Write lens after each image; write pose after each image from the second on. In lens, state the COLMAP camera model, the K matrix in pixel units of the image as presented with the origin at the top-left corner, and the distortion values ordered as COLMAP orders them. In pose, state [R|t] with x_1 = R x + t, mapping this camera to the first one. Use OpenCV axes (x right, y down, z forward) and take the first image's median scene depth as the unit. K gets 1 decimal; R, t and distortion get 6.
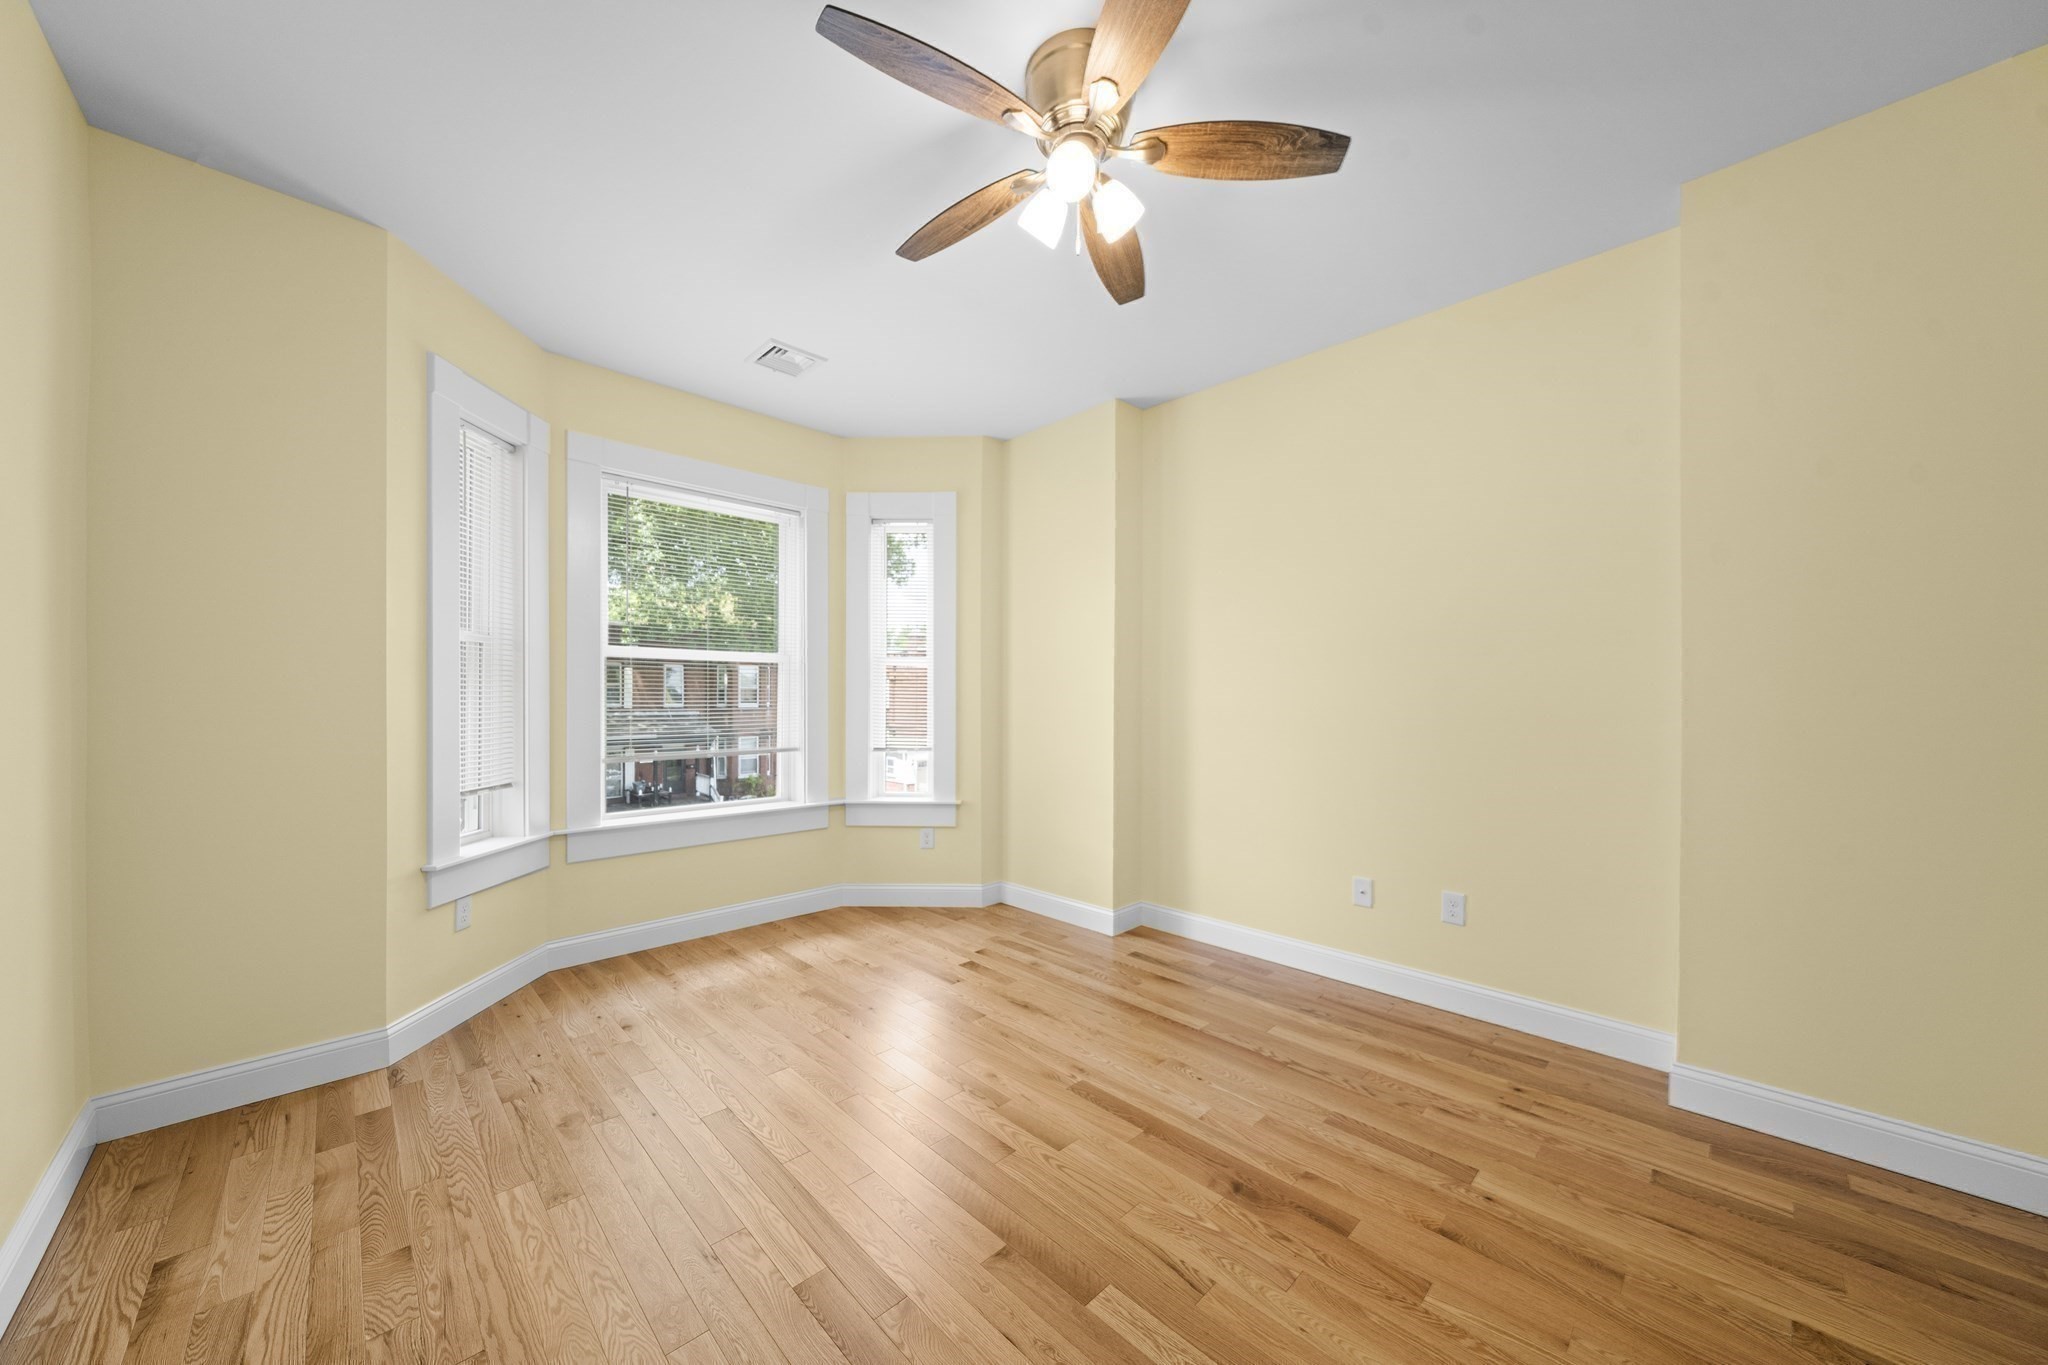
lens RADIAL K [[709.8, 0, 1028.1], [0, 709.8, 694.5], [0, 0, 1]] dist [-0.004062, -0.000045]
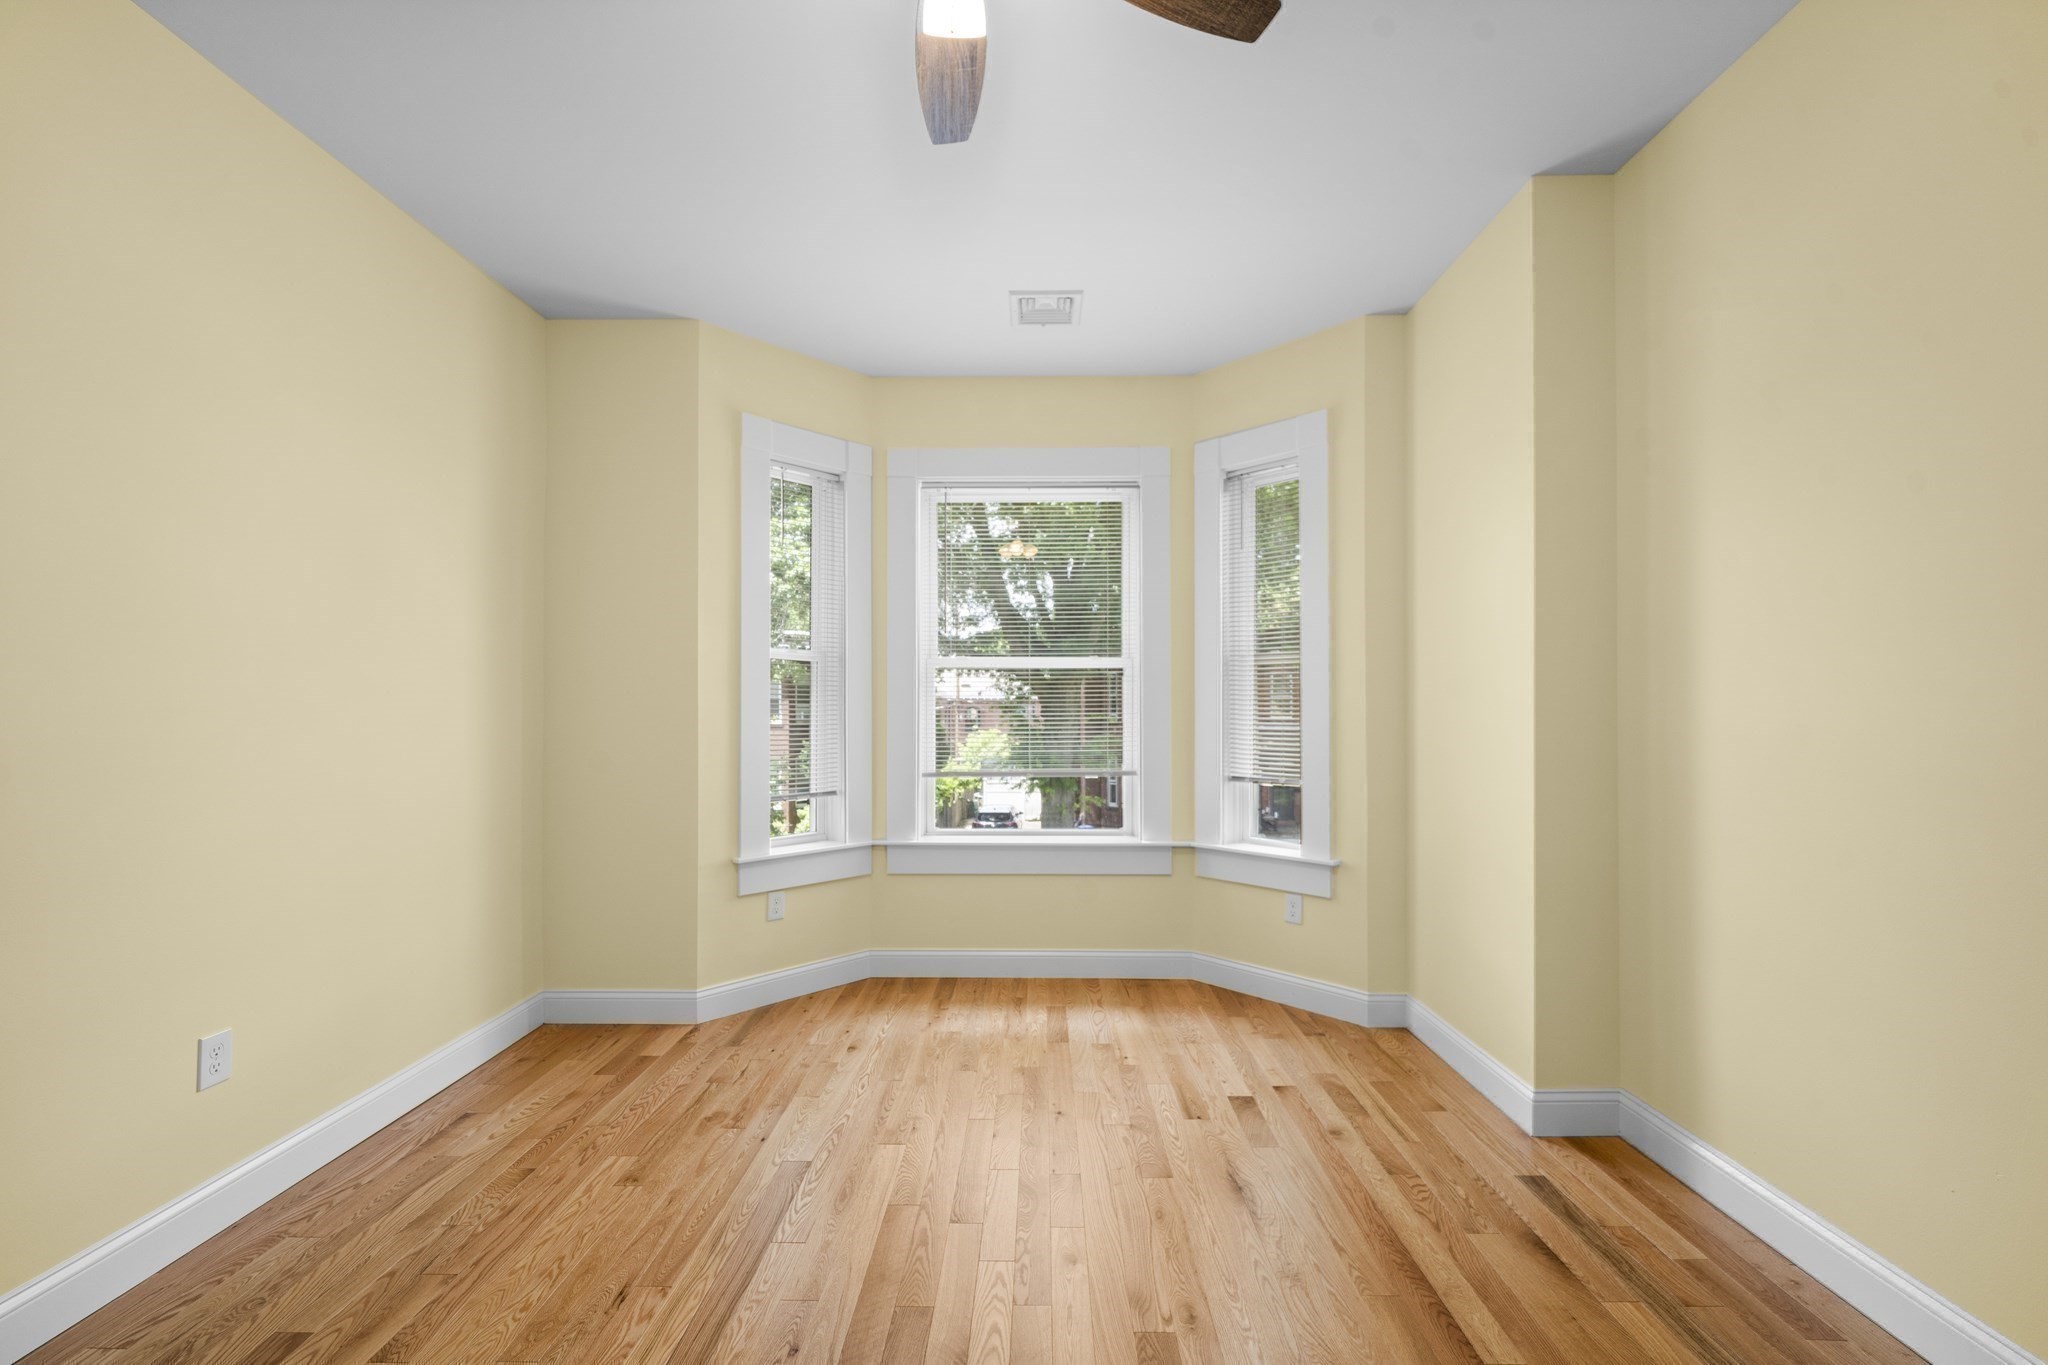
lens RADIAL K [[863.8, 0, 1026.7], [0, 863.8, 697.2], [0, 0, 1]] dist [0.000848, -0.000237]
pose [[0.701932, -0.014836, -0.712090, 0.373924], [0.007860, 0.999883, -0.013085, 0.002263], [0.712201, 0.003588, 0.701967, 0.272042]]
